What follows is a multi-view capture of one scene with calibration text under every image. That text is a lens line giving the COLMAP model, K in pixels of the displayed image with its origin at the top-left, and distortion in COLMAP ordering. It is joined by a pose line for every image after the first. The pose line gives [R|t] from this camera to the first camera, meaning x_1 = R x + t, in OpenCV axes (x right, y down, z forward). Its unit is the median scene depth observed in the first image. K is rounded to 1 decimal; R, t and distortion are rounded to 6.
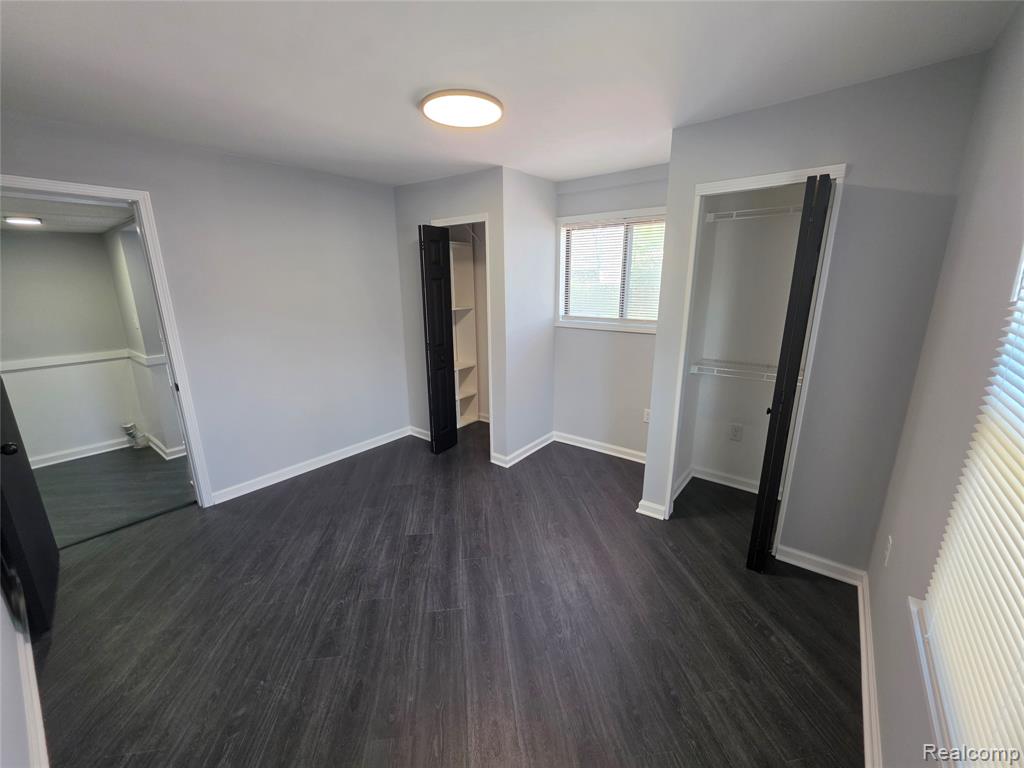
lens RADIAL K [[411.3, 0, 509.4], [0, 411.3, 384.3], [0, 0, 1]] dist [-0.004121, 0.000140]
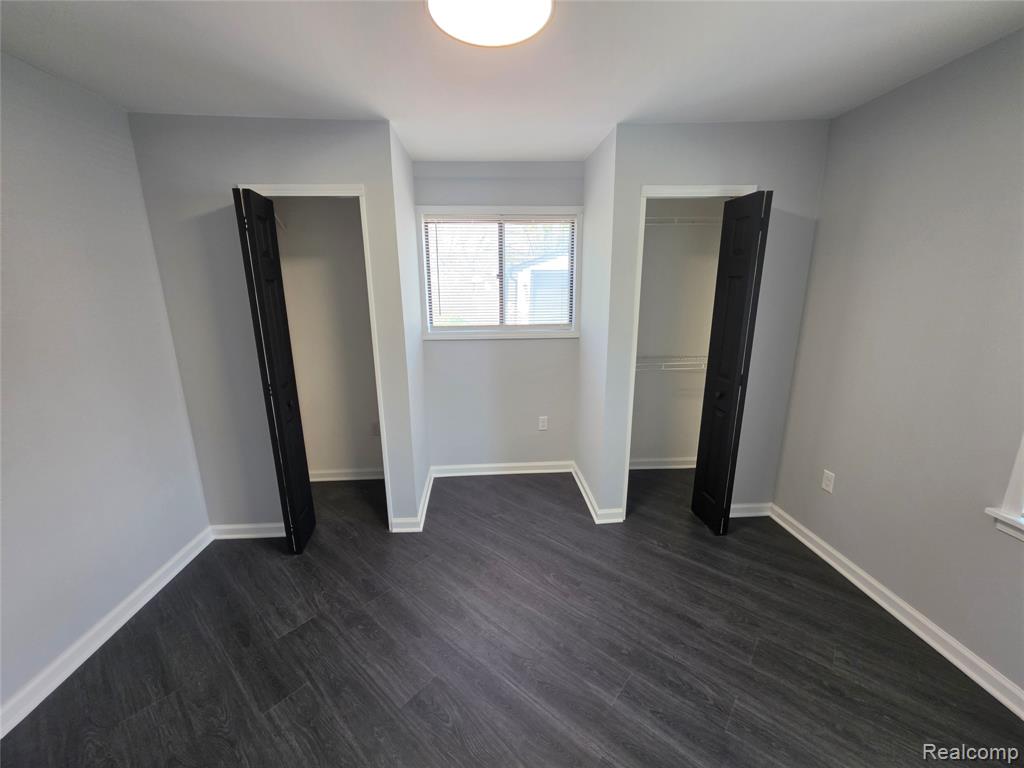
lens RADIAL K [[411.3, 0, 509.4], [0, 411.3, 384.3], [0, 0, 1]] dist [-0.004121, 0.000140]
pose [[0.749333, -0.155136, 0.643765, -0.345696], [0.166828, 0.985040, 0.043192, -0.070974], [-0.640835, 0.075033, 0.764003, 0.321383]]
